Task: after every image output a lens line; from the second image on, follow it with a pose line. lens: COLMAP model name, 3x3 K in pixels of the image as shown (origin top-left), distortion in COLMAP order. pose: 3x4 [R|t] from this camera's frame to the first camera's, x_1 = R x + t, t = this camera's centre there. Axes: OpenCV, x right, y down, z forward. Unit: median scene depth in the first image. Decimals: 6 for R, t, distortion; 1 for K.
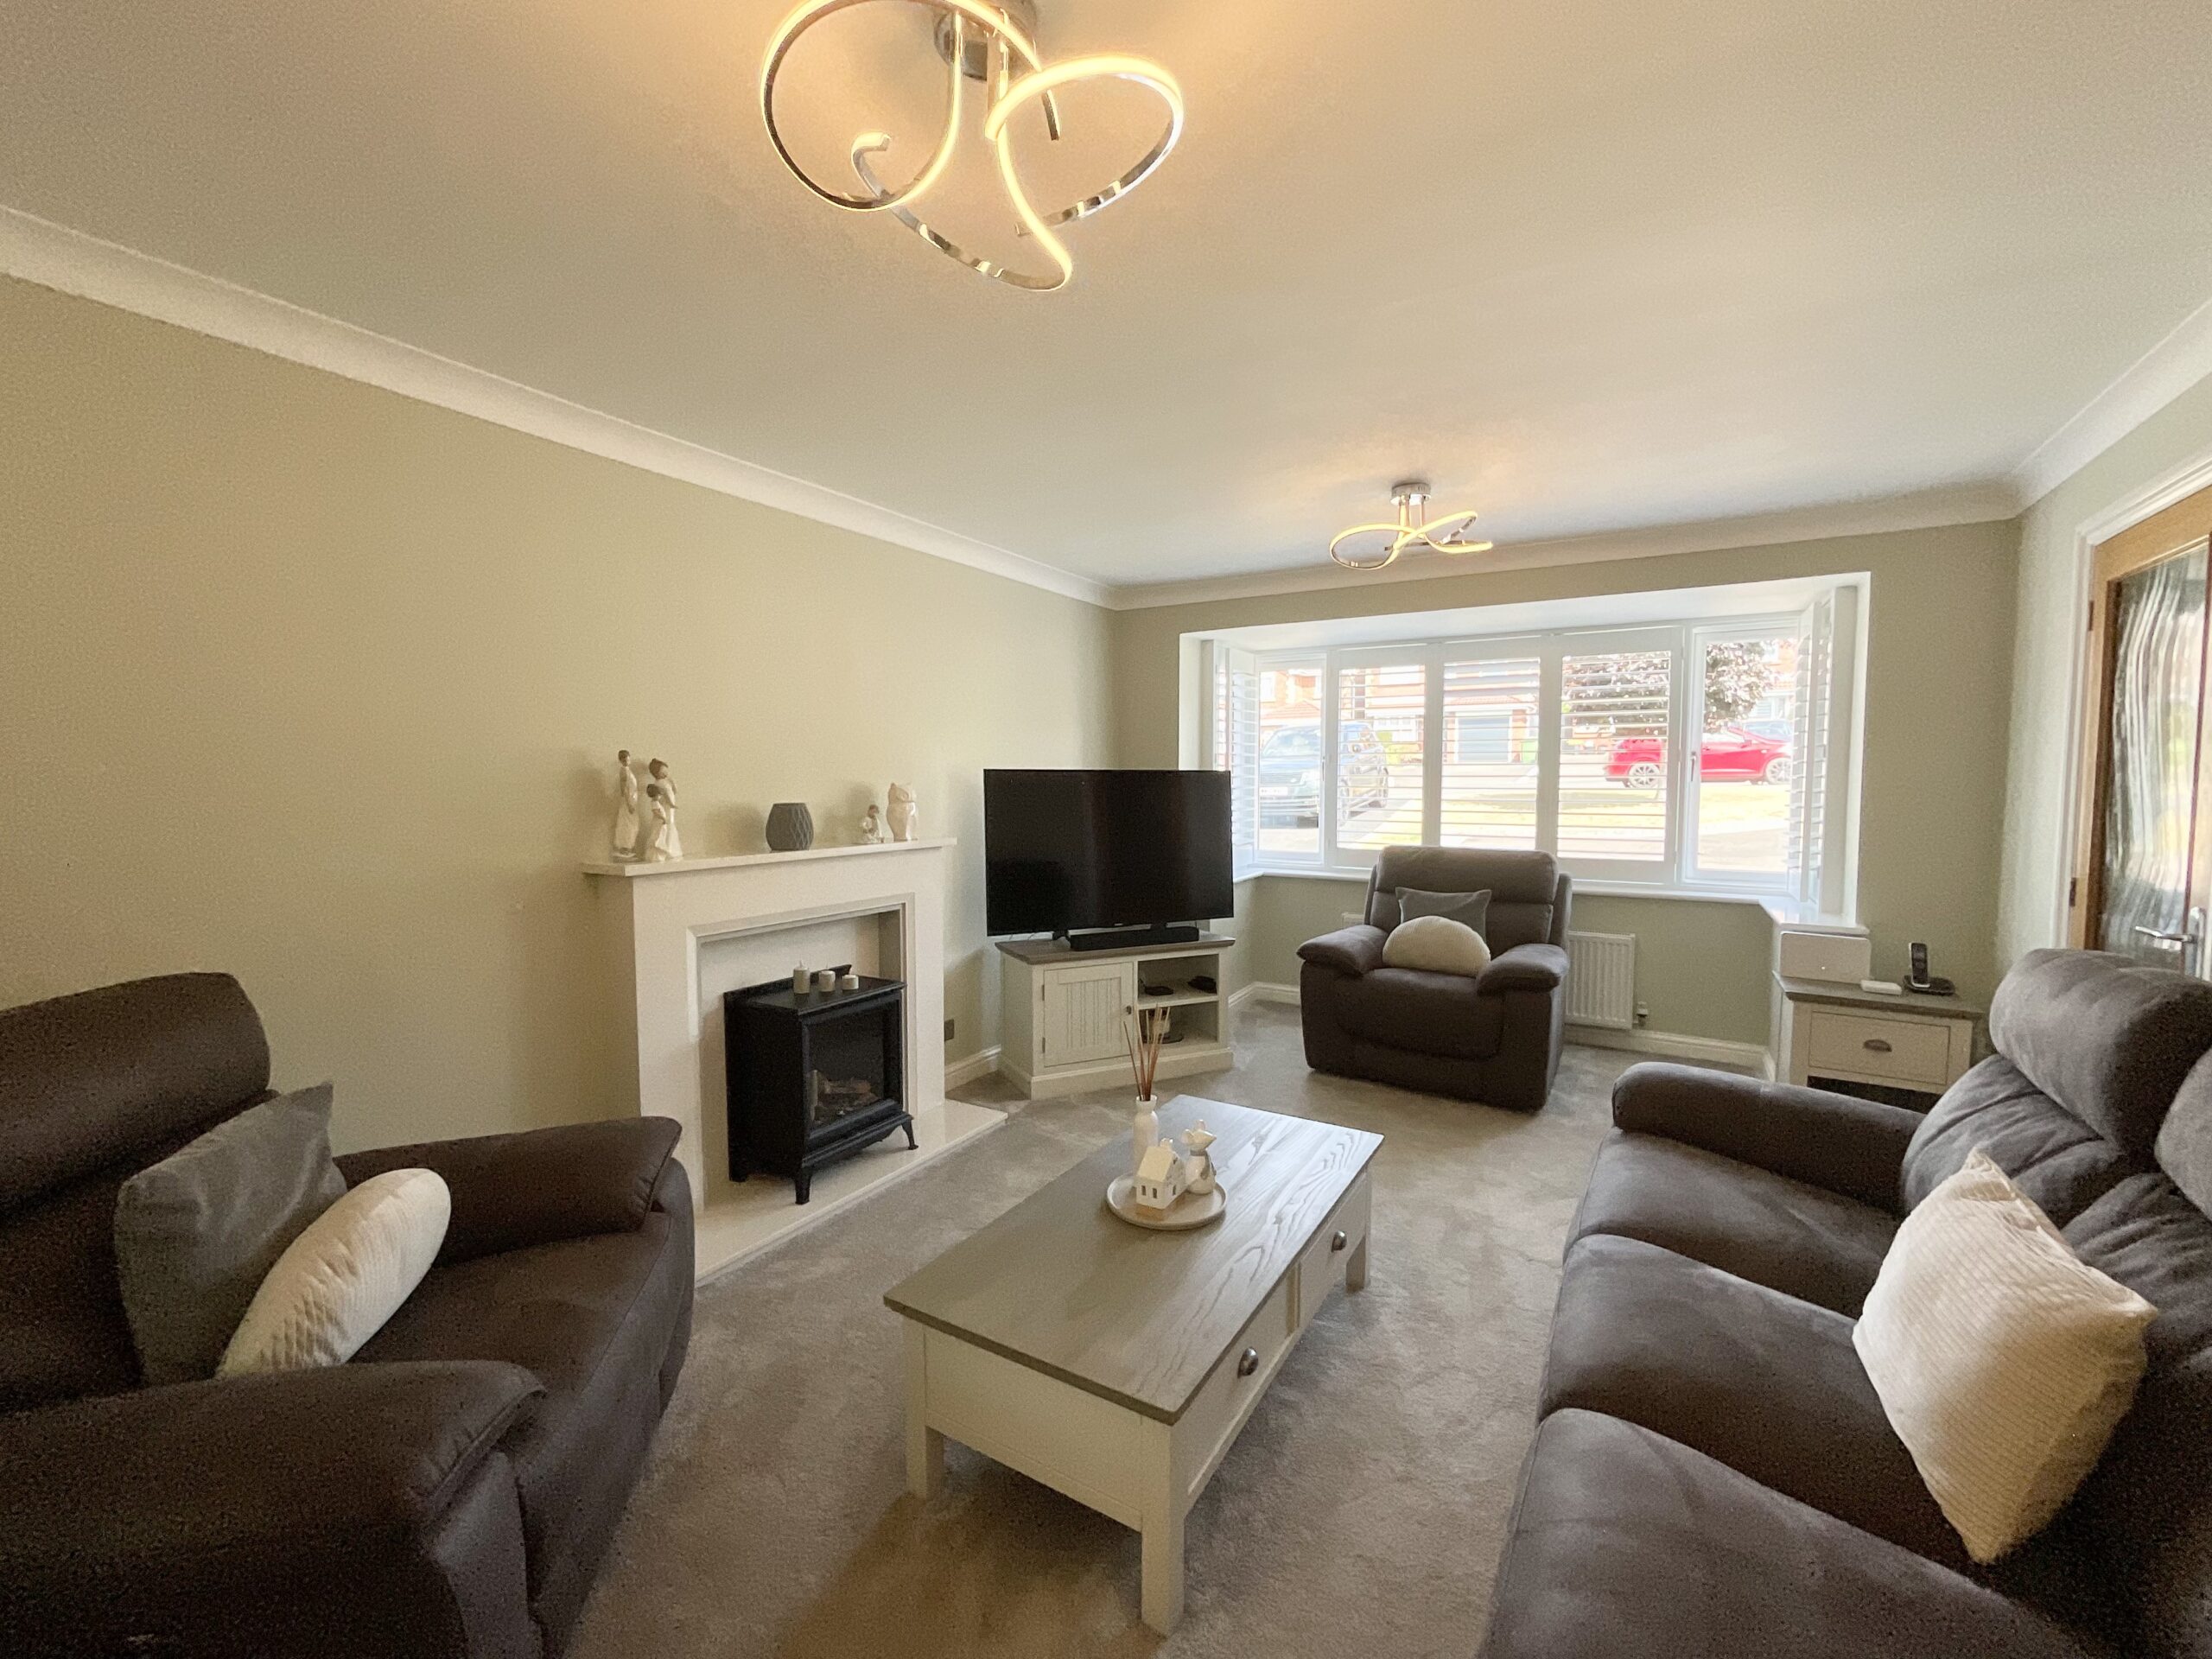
lens RADIAL K [[895.3, 0, 1106.0], [0, 895.3, 829.5], [0, 0, 1]] dist [0.002109, -0.003765]
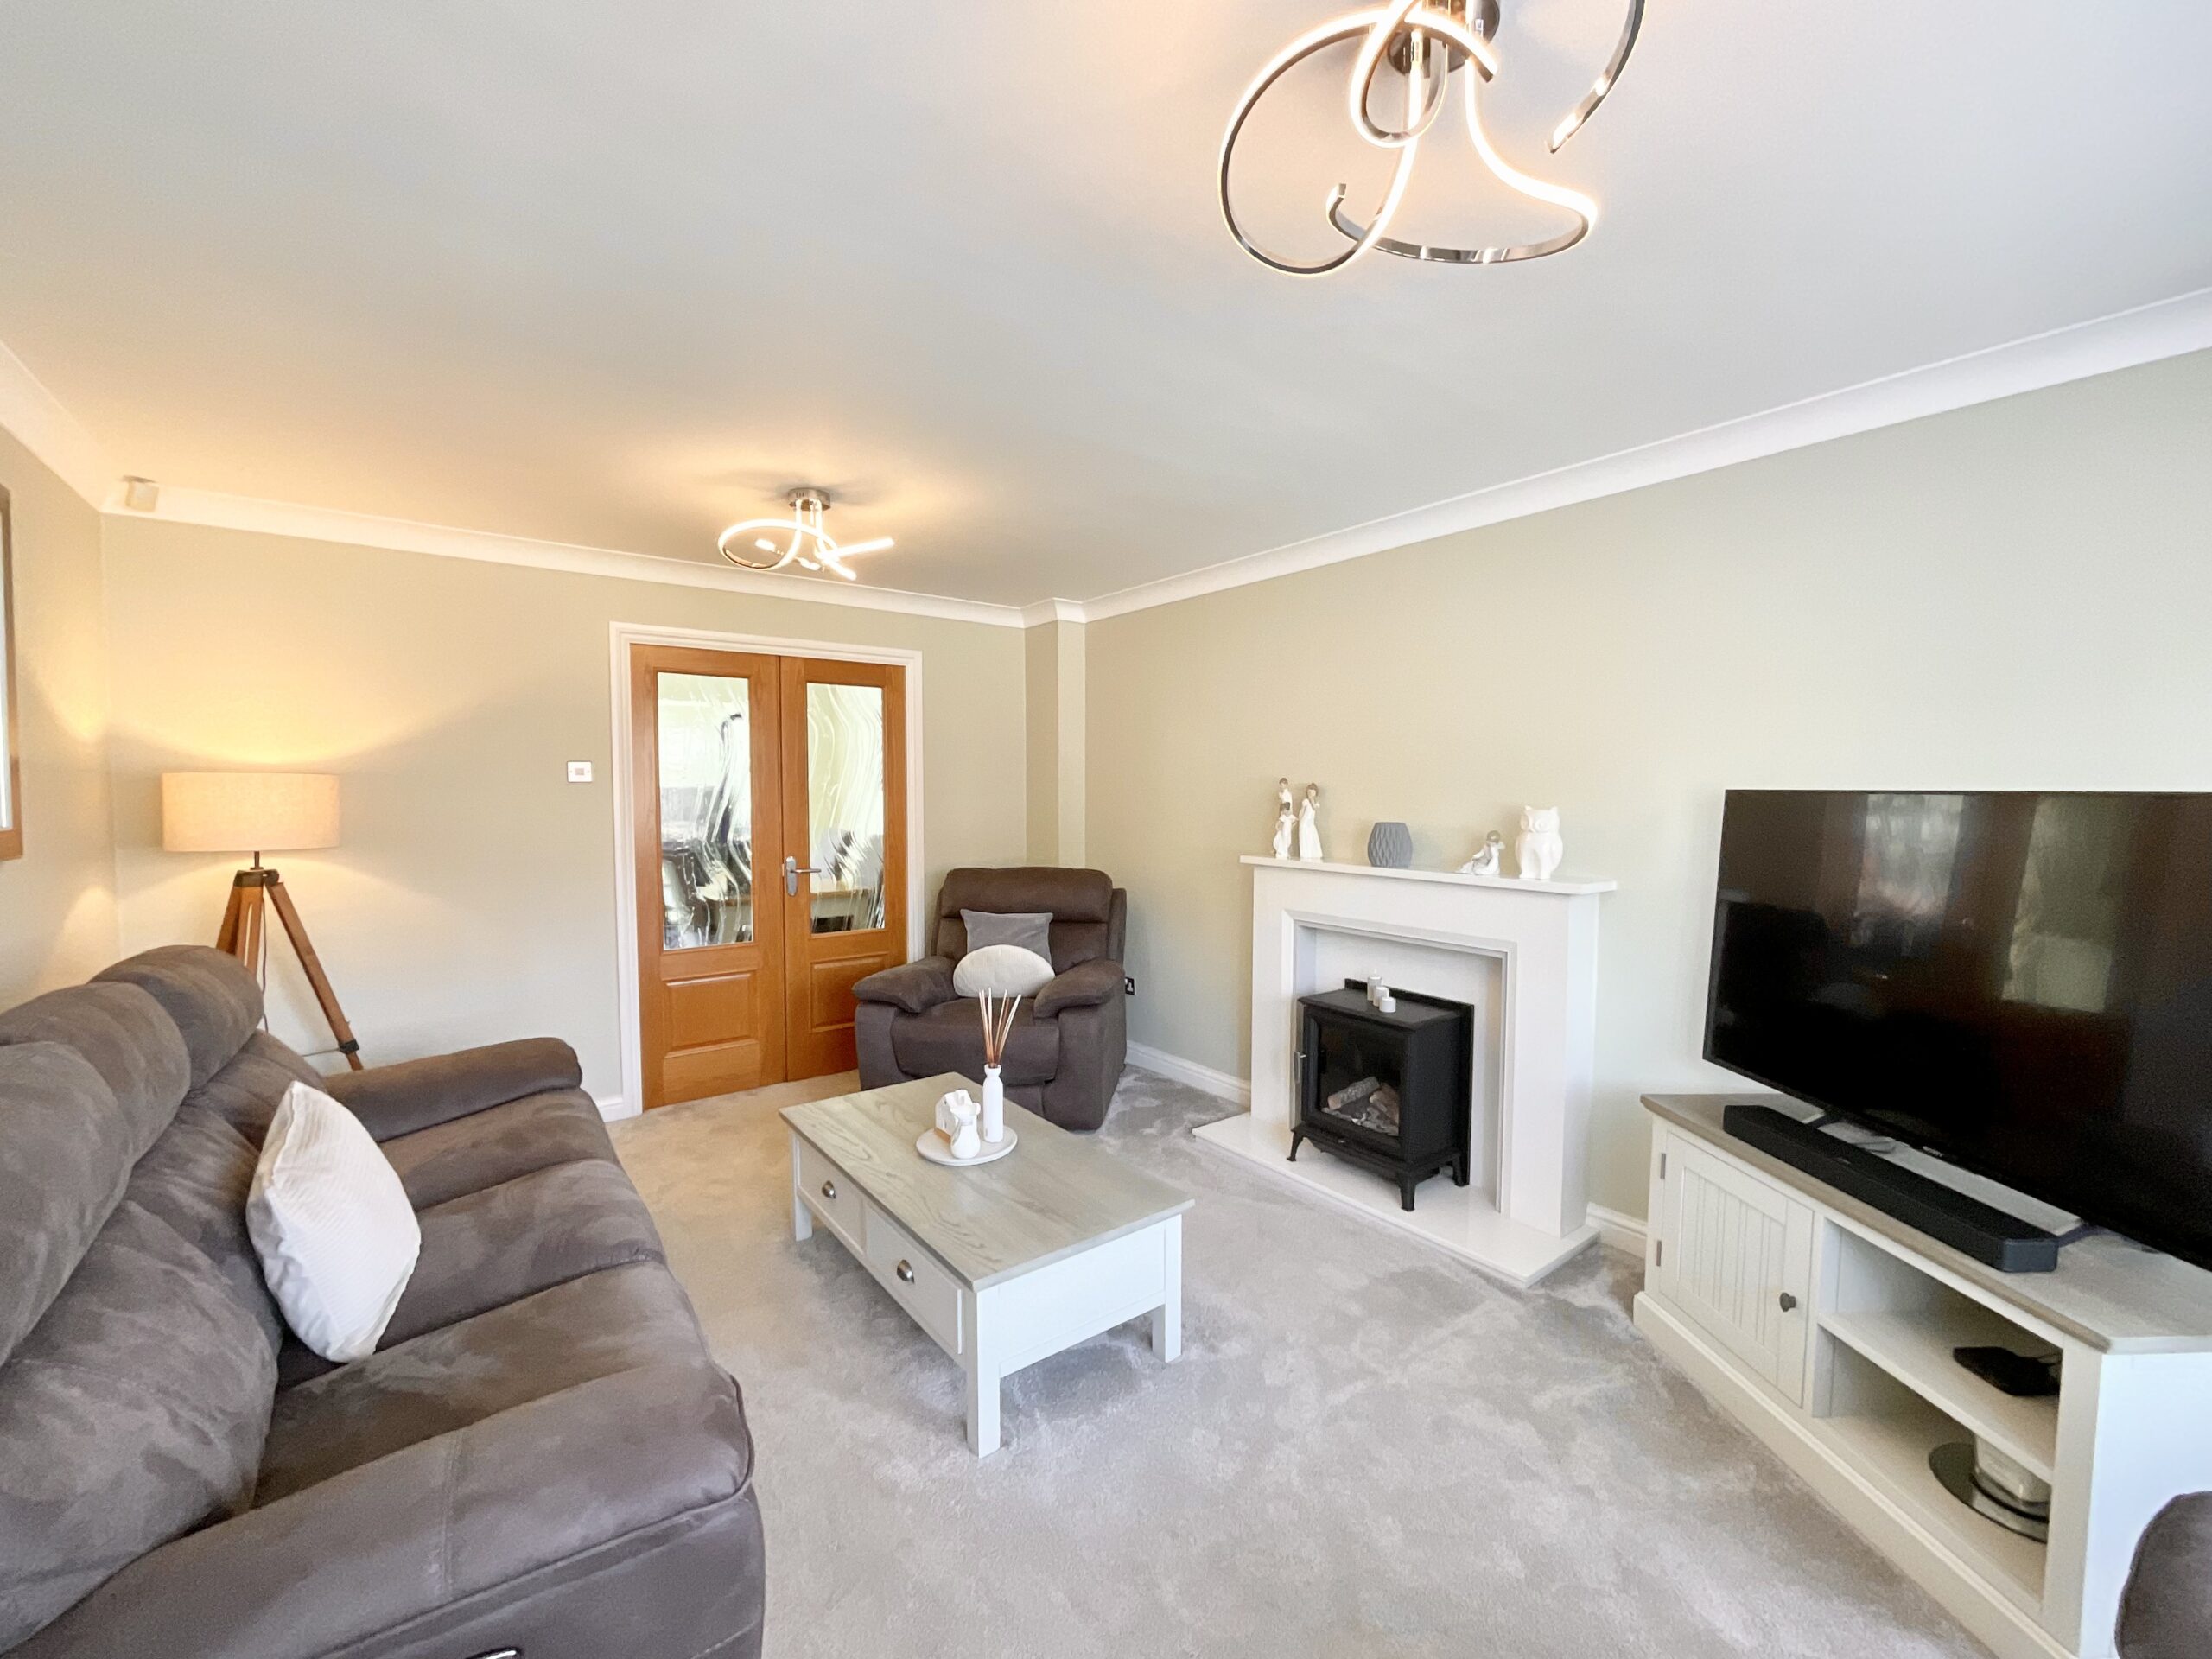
lens RADIAL K [[895.3, 0, 1106.0], [0, 895.3, 829.5], [0, 0, 1]] dist [0.002109, -0.003765]
pose [[-0.386167, 0.035787, -0.921735, 0.734788], [-0.053883, 0.996666, 0.061271, -0.067953], [0.920854, 0.073327, -0.382951, 1.053277]]
